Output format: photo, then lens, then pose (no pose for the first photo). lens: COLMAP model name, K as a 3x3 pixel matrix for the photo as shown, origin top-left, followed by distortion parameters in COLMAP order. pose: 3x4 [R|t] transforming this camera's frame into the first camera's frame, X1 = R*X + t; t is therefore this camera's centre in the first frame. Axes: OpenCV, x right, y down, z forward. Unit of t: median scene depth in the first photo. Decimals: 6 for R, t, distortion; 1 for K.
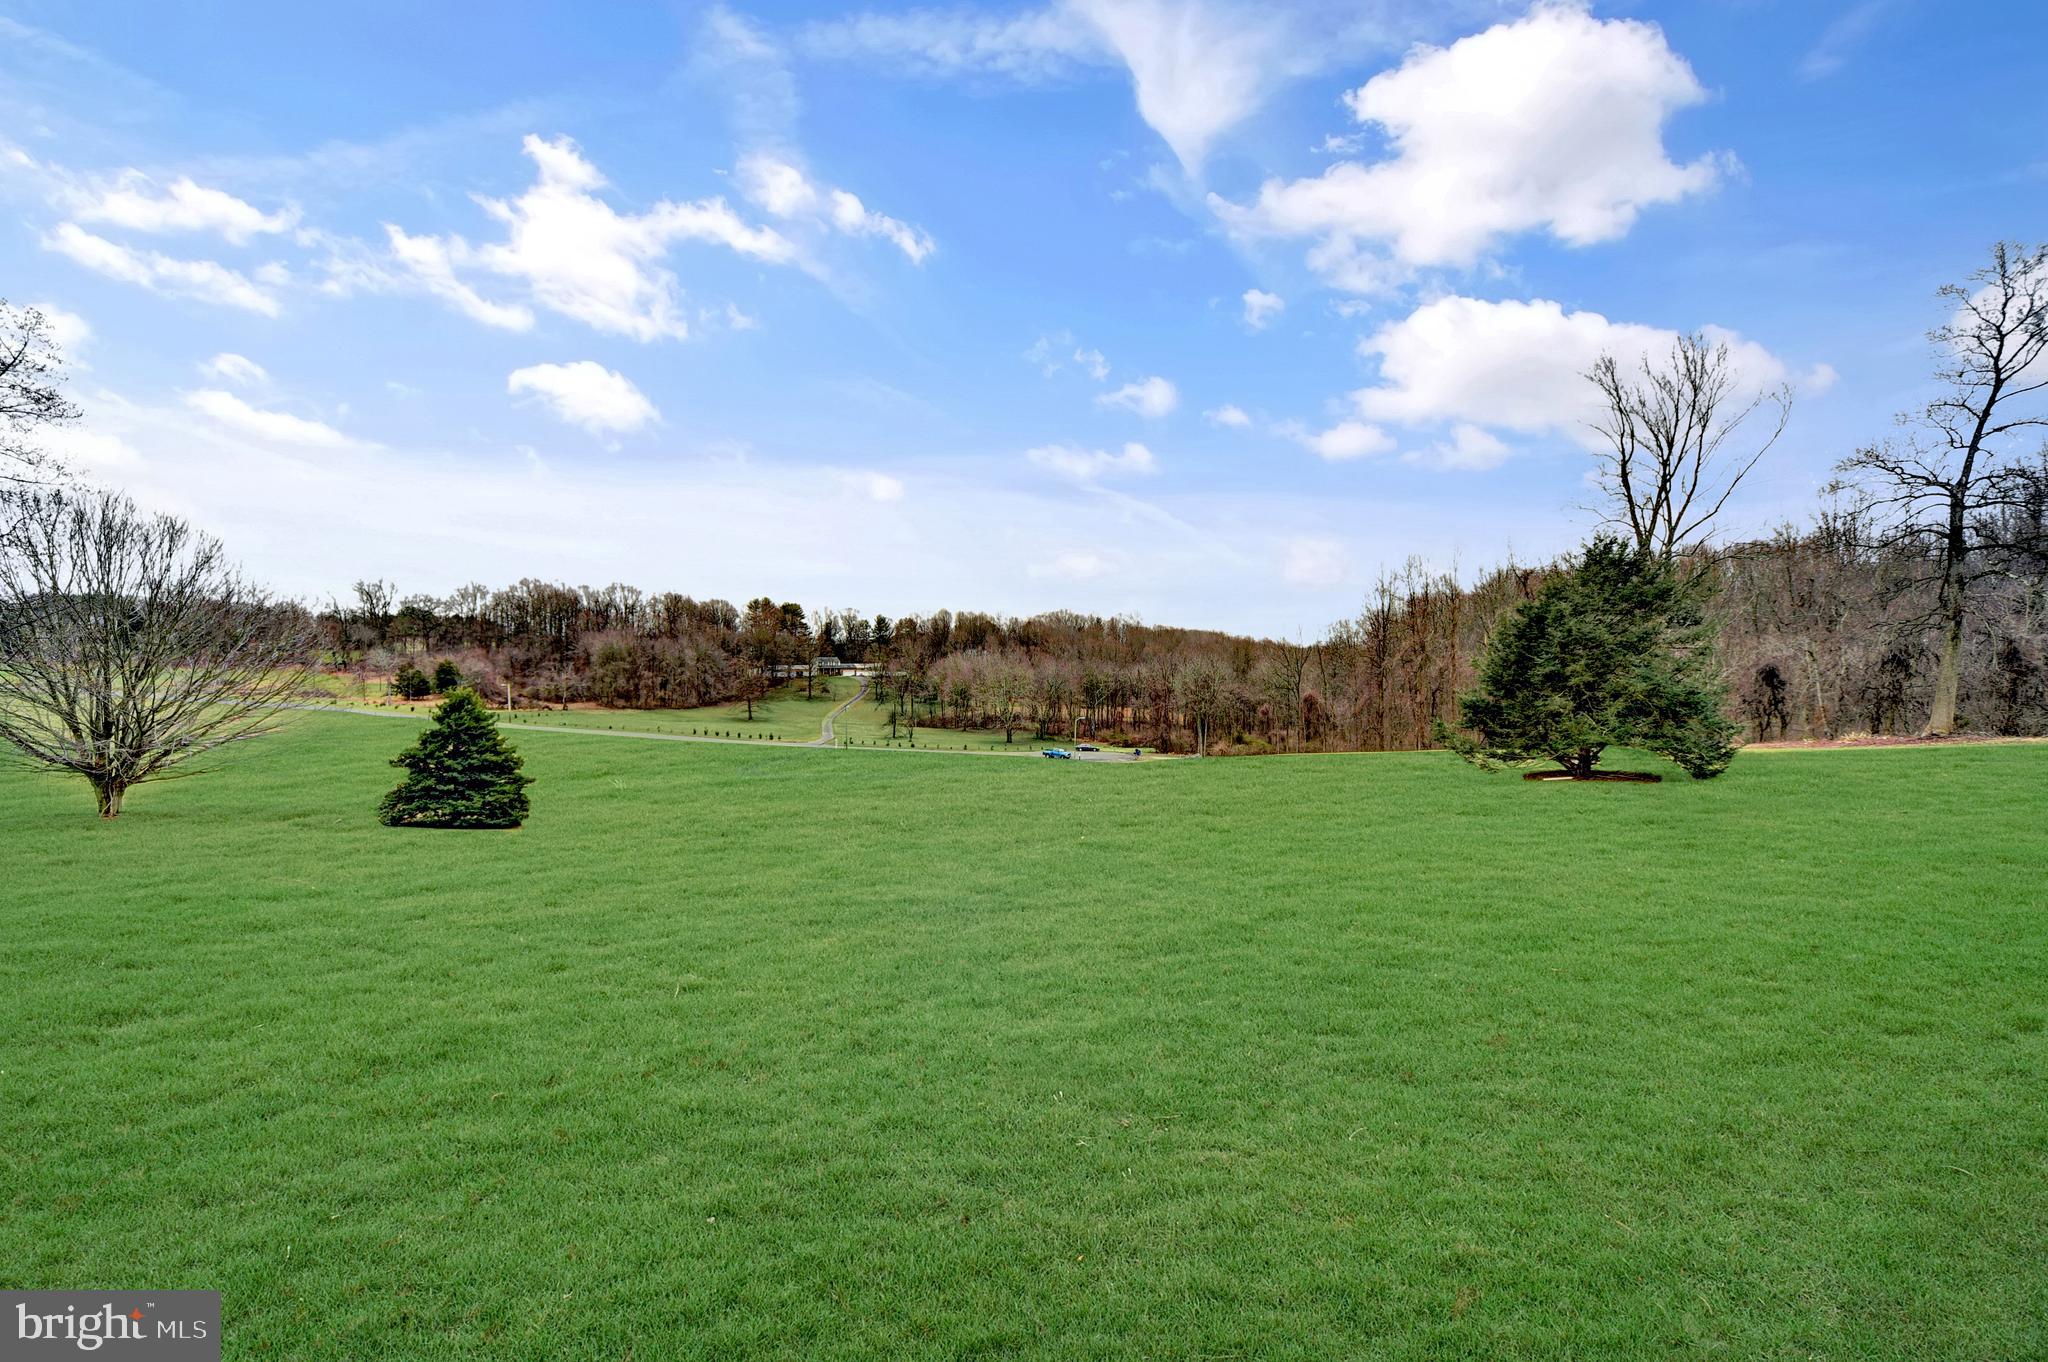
lens RADIAL K [[710.7, 0, 1024.0], [0, 710.7, 681.0], [0, 0, 1]] dist [0.000594, -0.000027]
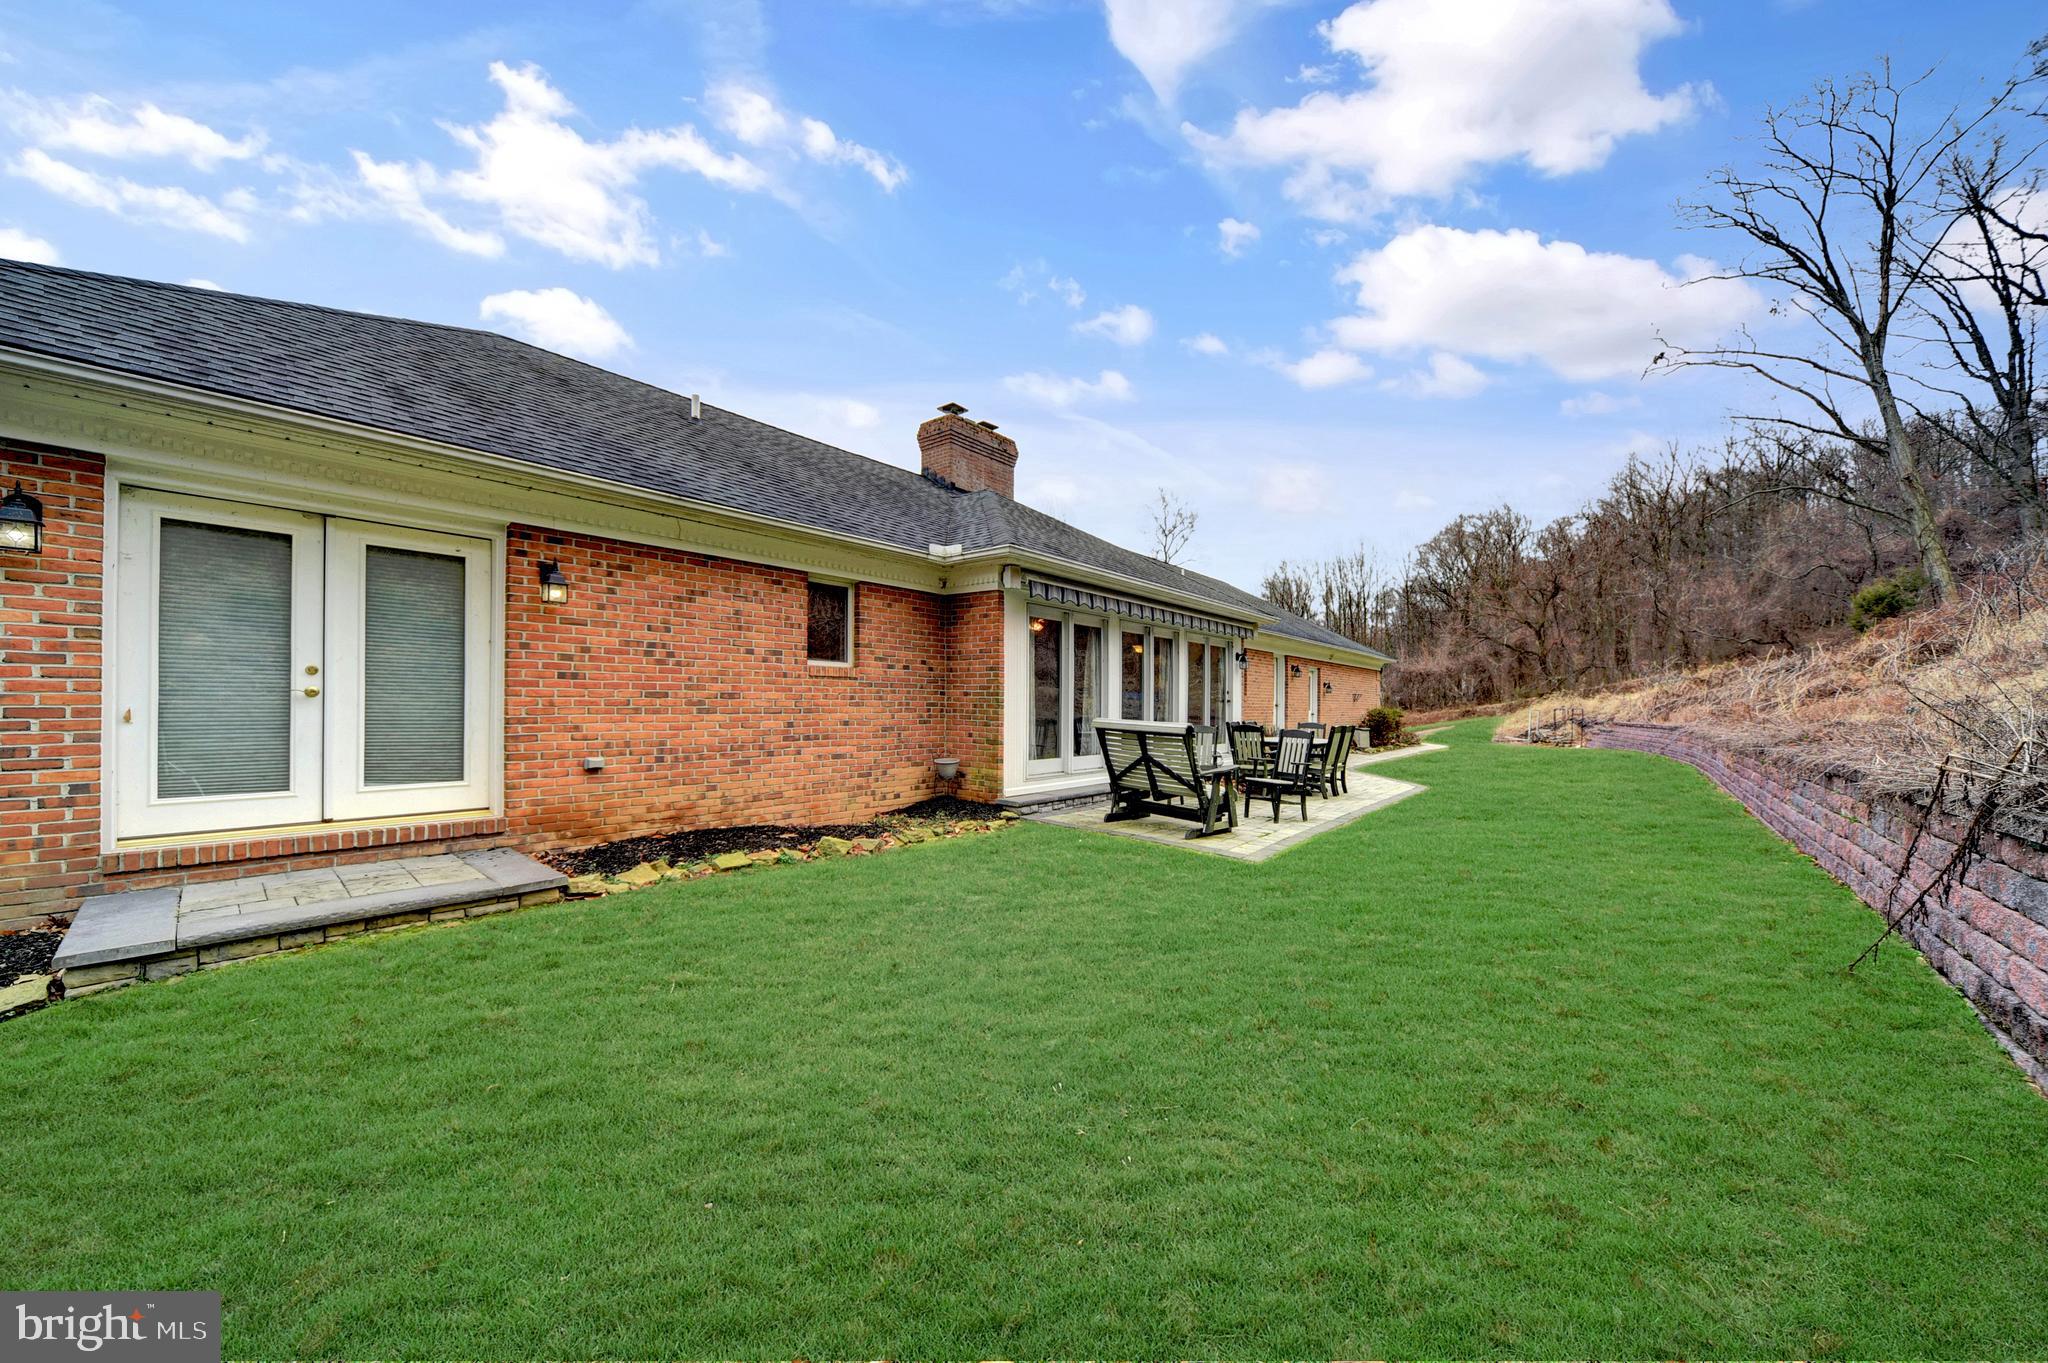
lens RADIAL K [[715.2, 0, 1021.5], [0, 715.2, 694.0], [0, 0, 1]] dist [0.000074, 0.000142]
pose [[0.999885, -0.015159, 0.000573, 0.021919], [0.015158, 0.999881, 0.002871, 0.108674], [-0.000616, -0.002862, 0.999996, -0.003759]]
